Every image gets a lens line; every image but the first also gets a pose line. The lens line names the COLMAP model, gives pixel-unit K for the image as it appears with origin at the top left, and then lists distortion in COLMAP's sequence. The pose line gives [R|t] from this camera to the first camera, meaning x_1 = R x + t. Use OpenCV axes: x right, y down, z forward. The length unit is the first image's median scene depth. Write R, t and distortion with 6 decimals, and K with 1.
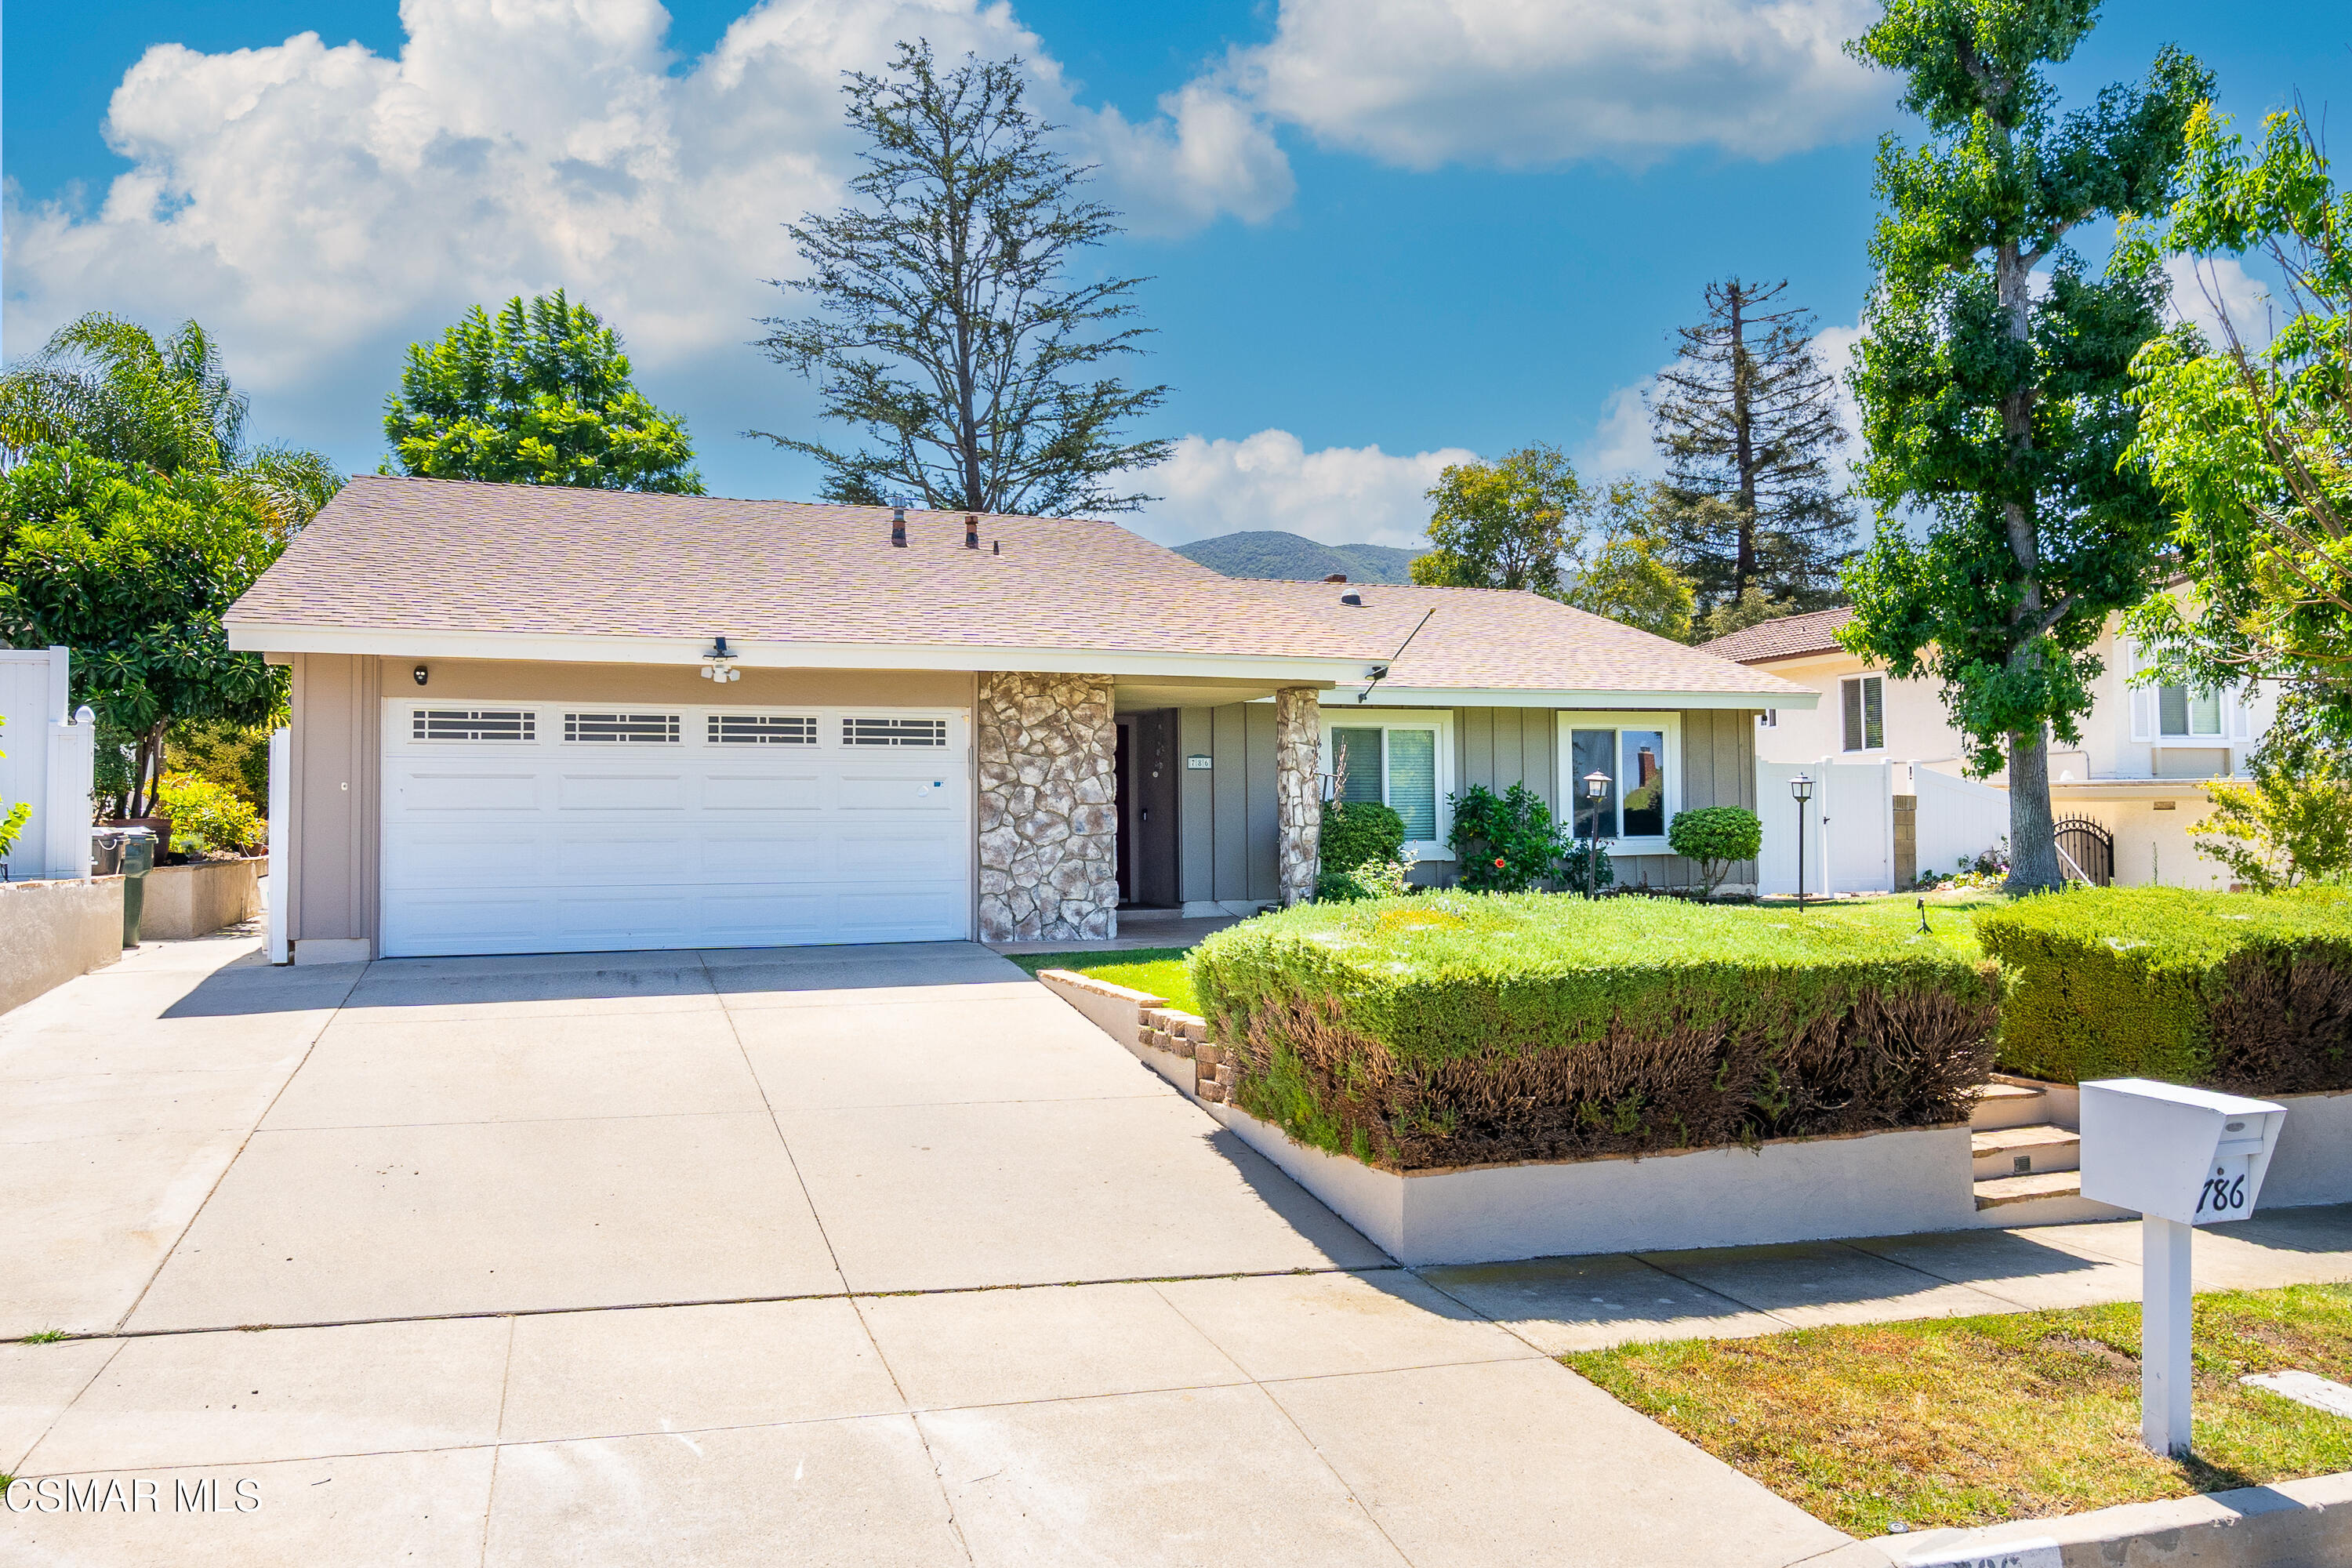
lens RADIAL K [[1552.1, 0, 1127.8], [0, 1552.1, 736.8], [0, 0, 1]] dist [-0.005906, 0.001802]
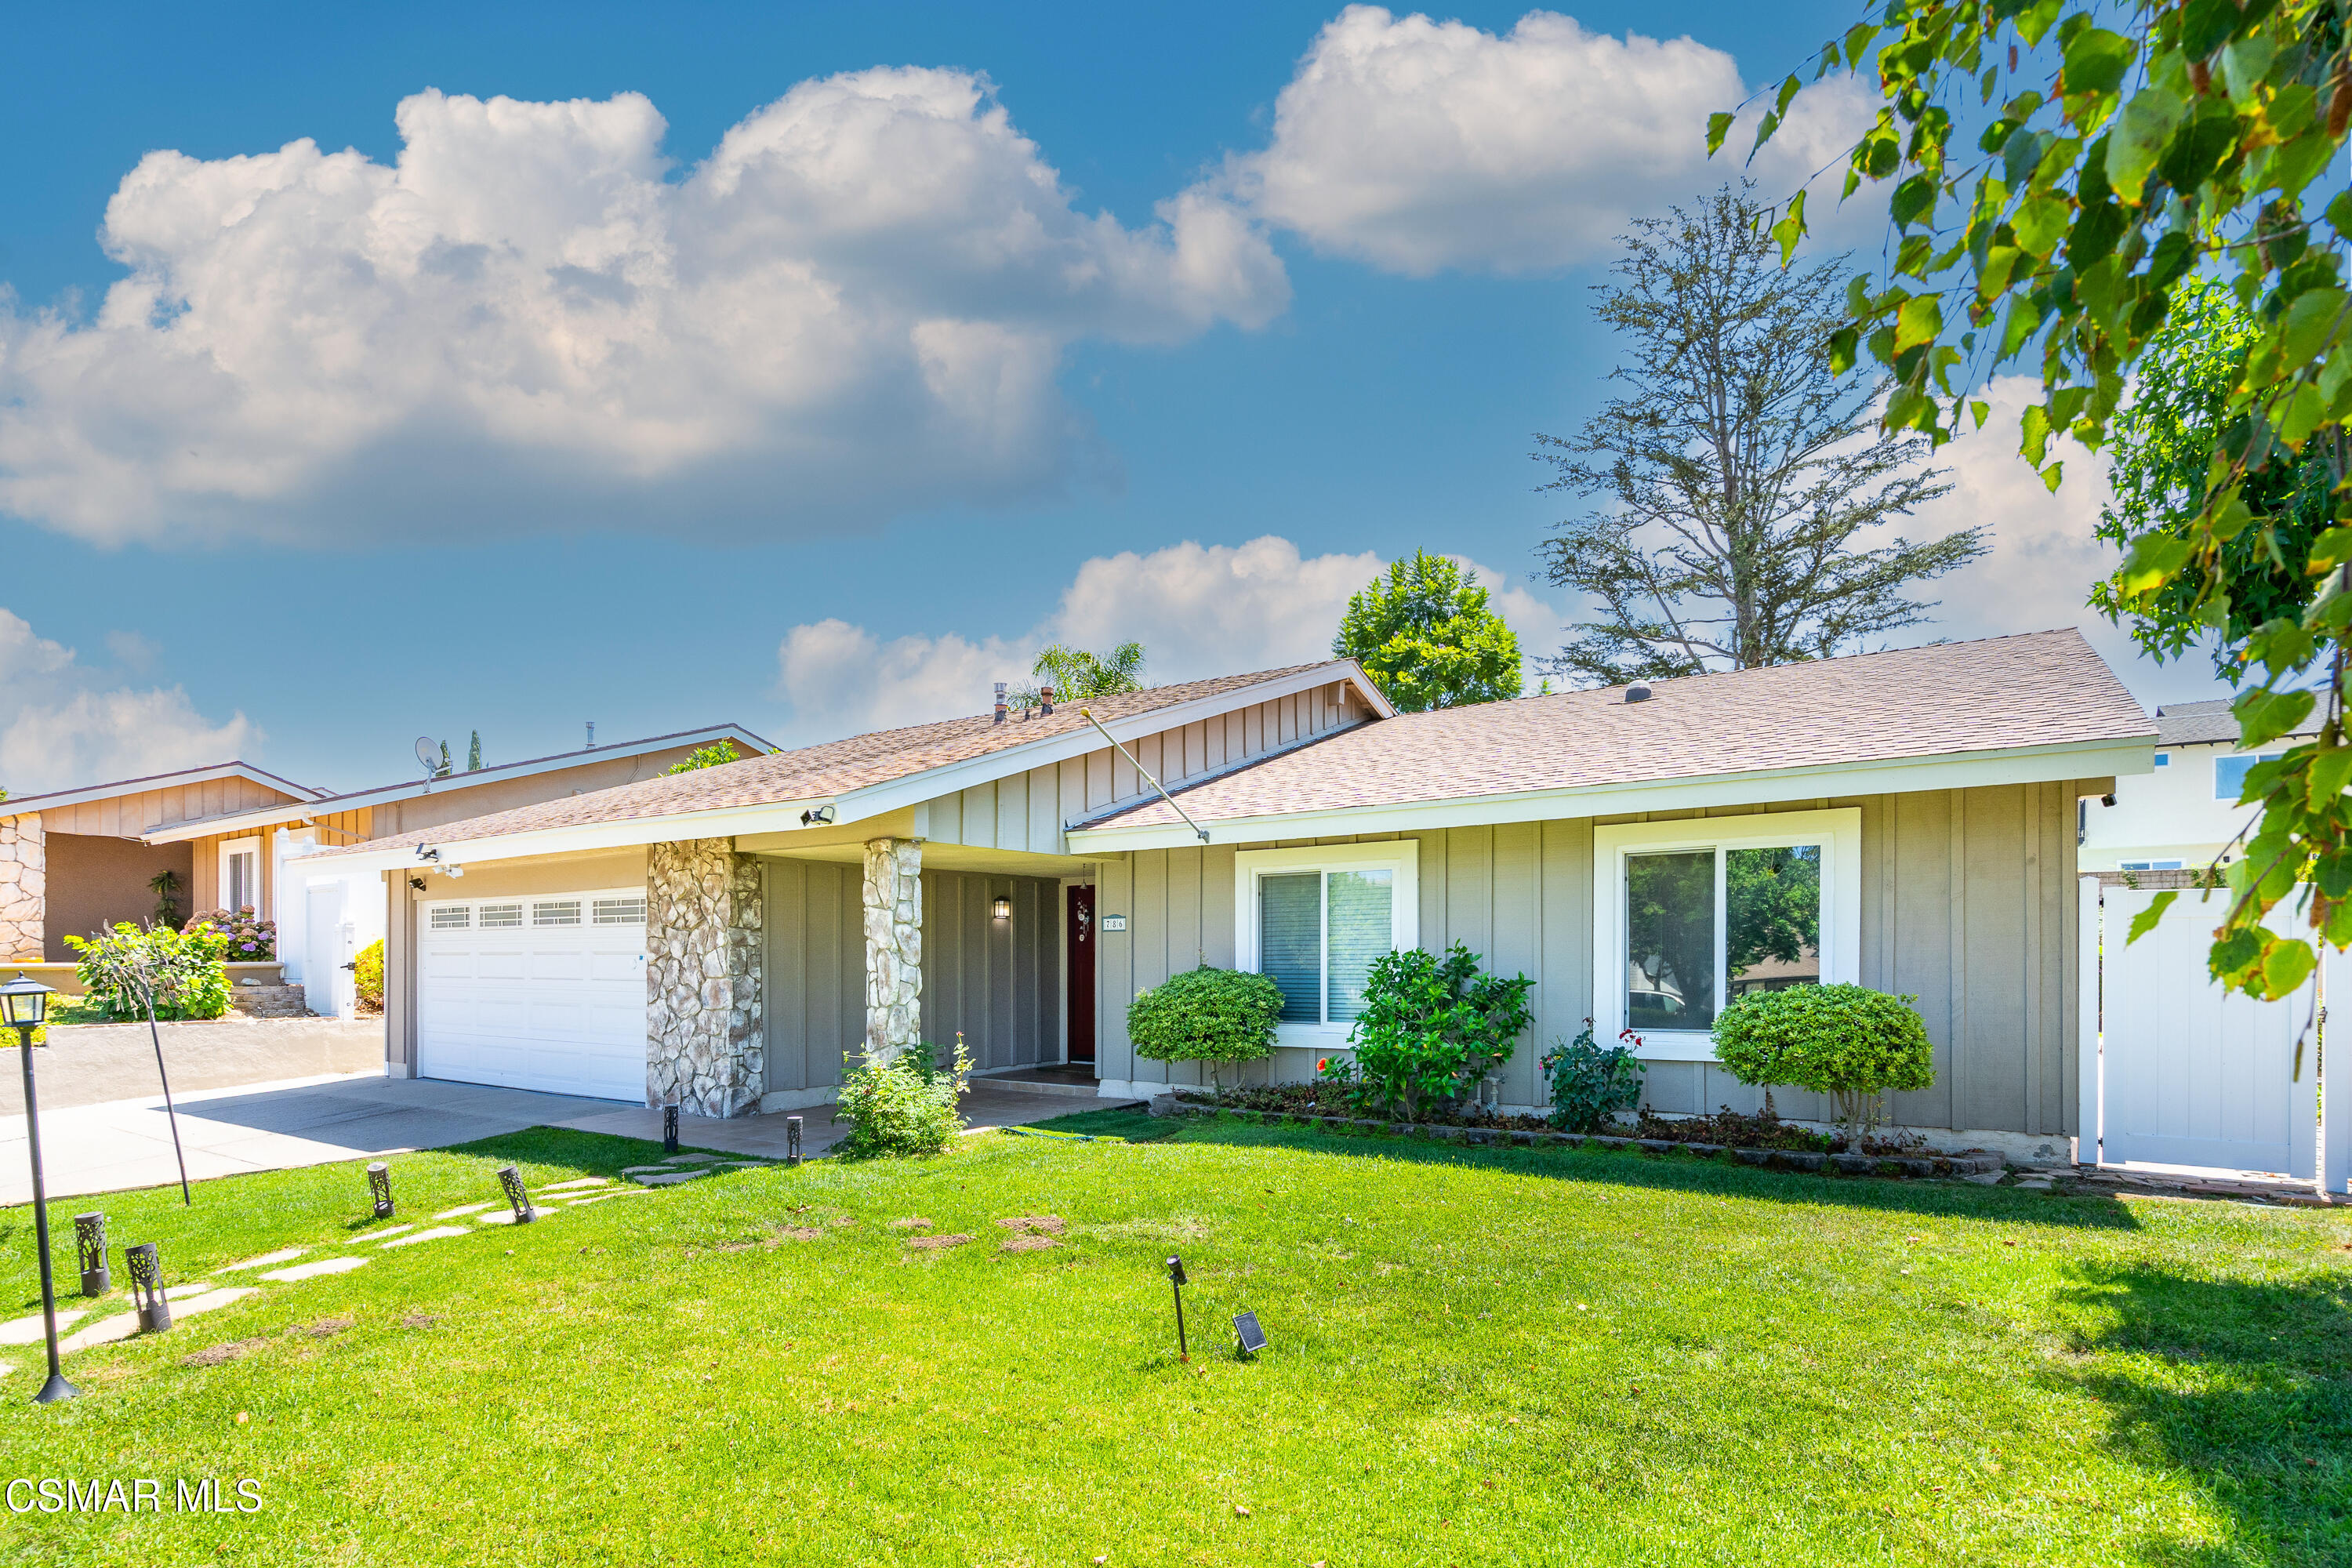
lens RADIAL K [[1119.4, 0, 1228.3], [0, 1119.4, 919.3], [0, 0, 1]] dist [0.000617, 0.000120]
pose [[0.634143, -0.022517, -0.772888, 0.729624], [0.044017, 0.999006, 0.007010, 0.016054], [0.771962, -0.038466, 0.634504, 0.810357]]
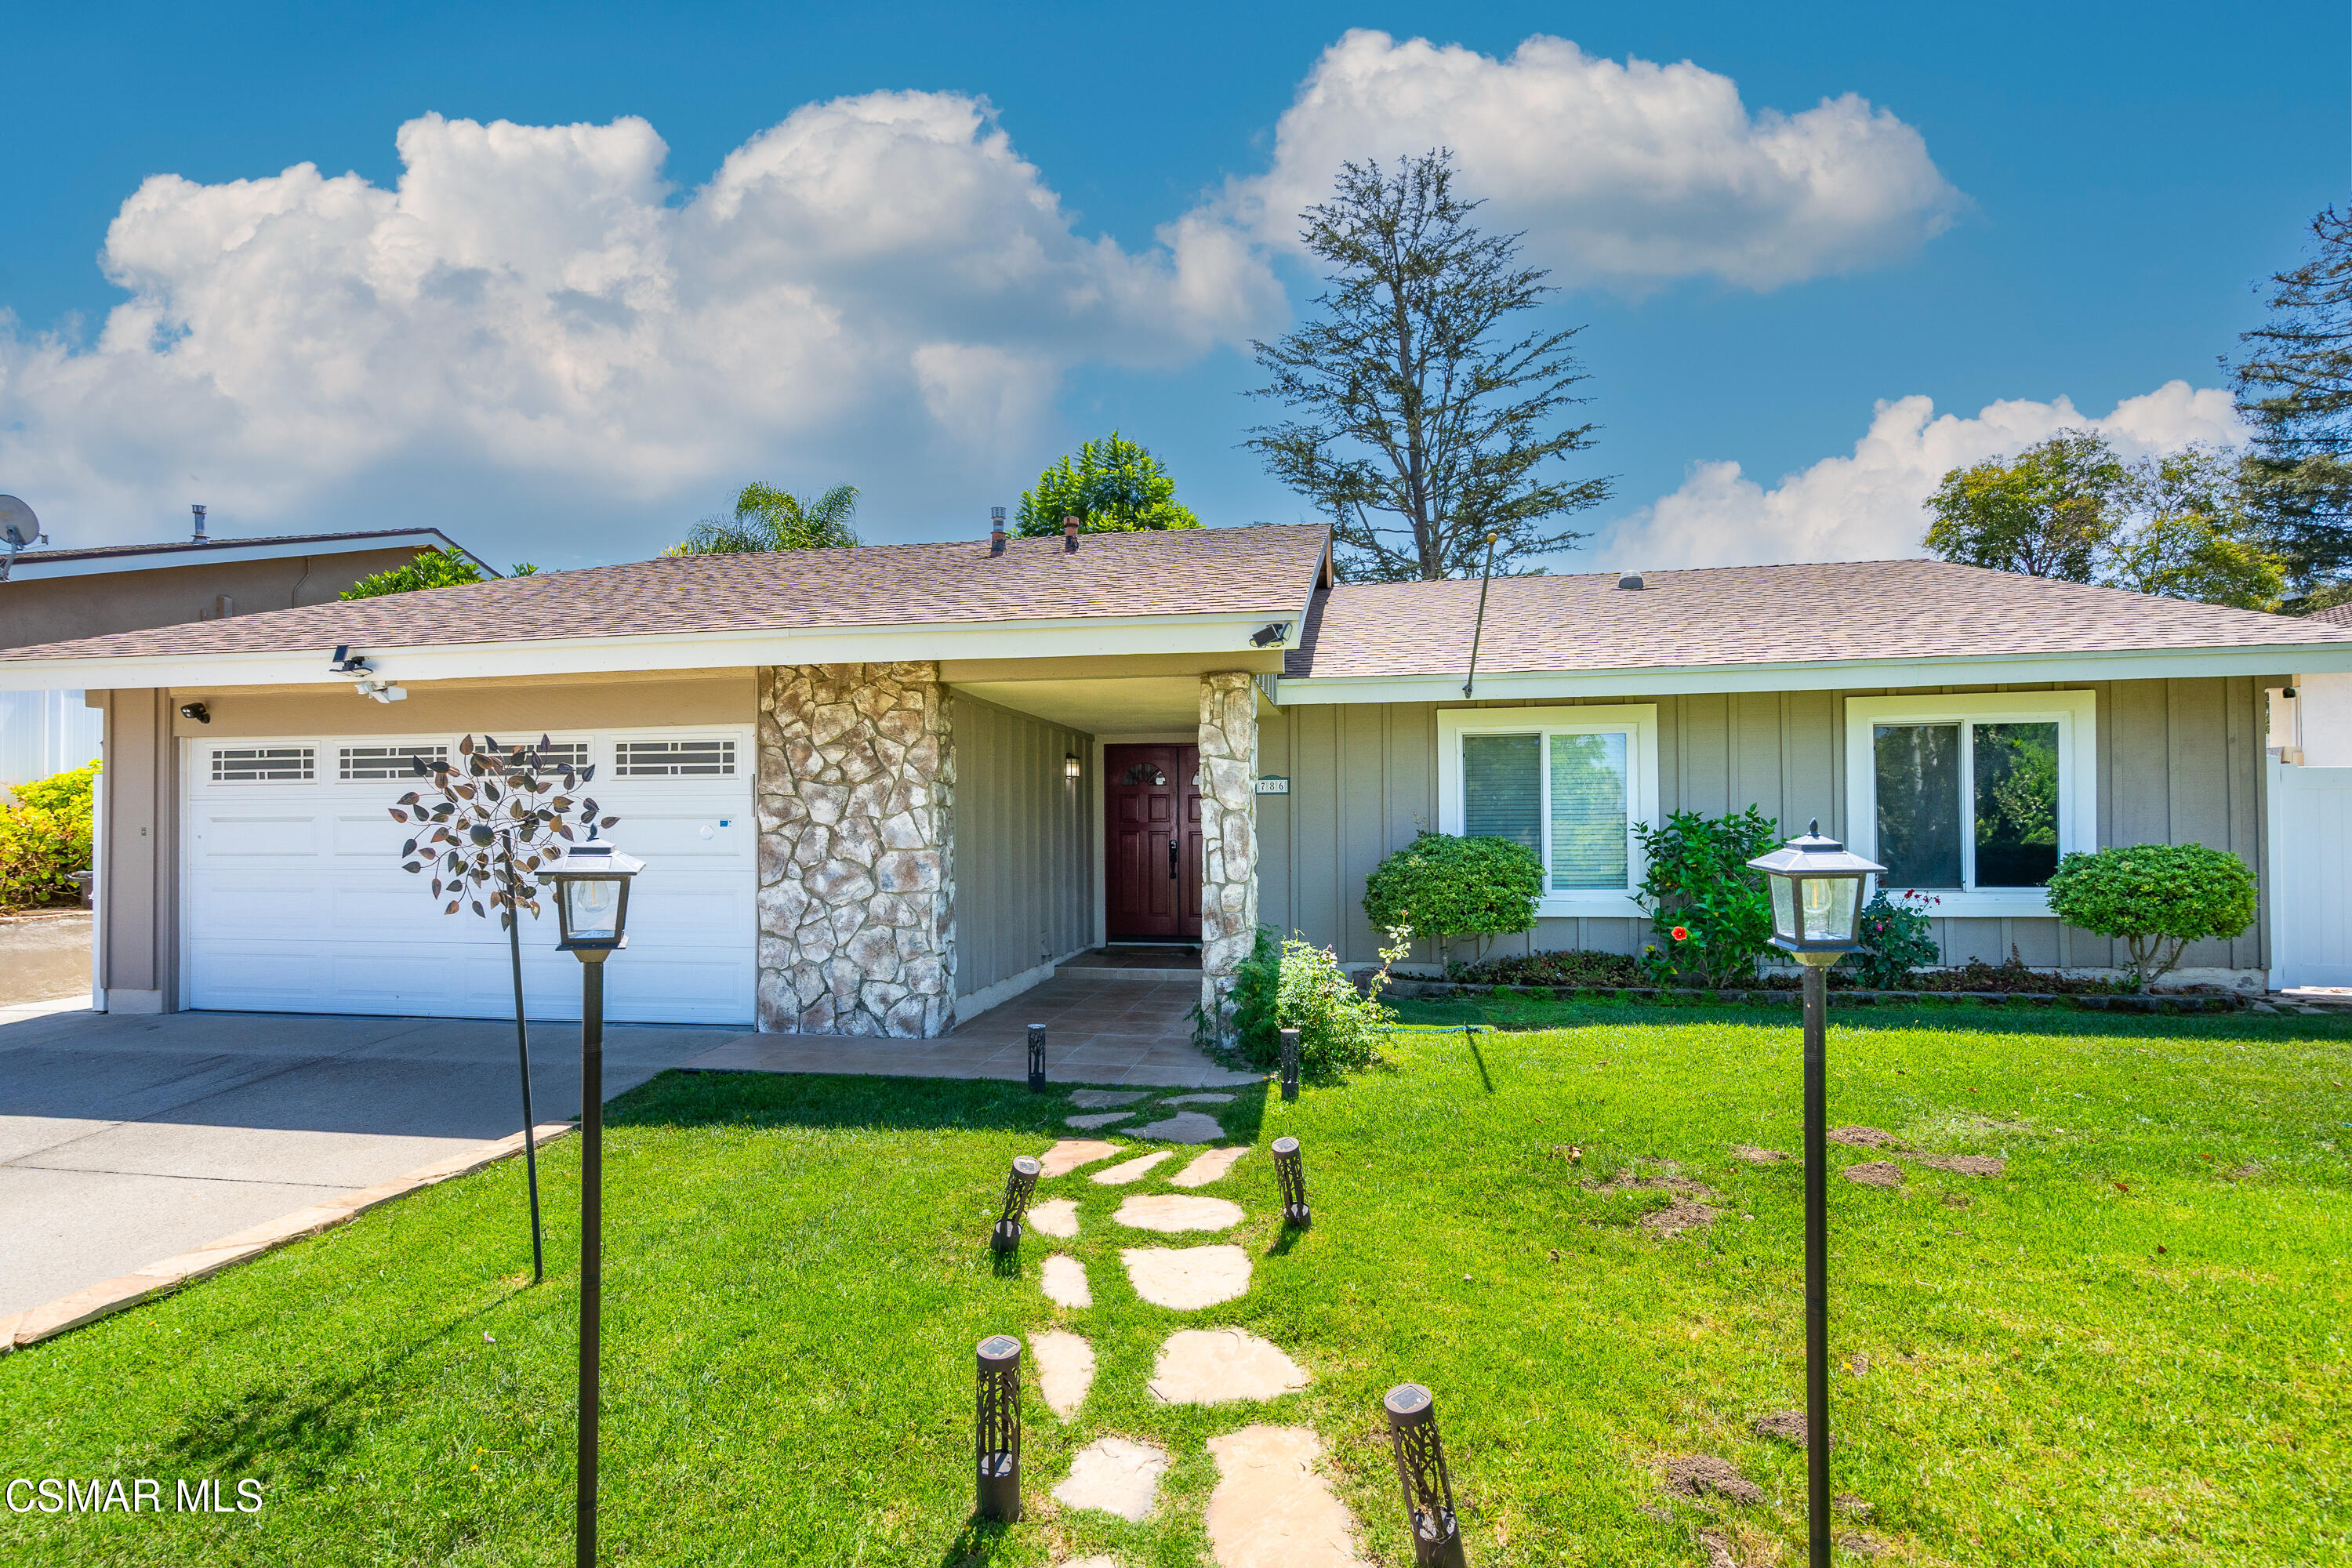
lens RADIAL K [[1061.8, 0, 1176.0], [0, 1061.8, 784.0], [0, 0, 1]] dist [-0.003350, -0.000077]
pose [[0.880905, -0.017737, -0.472960, 0.325131], [0.026640, 0.999571, 0.012132, 0.010213], [0.472543, -0.023287, 0.881000, 0.629155]]
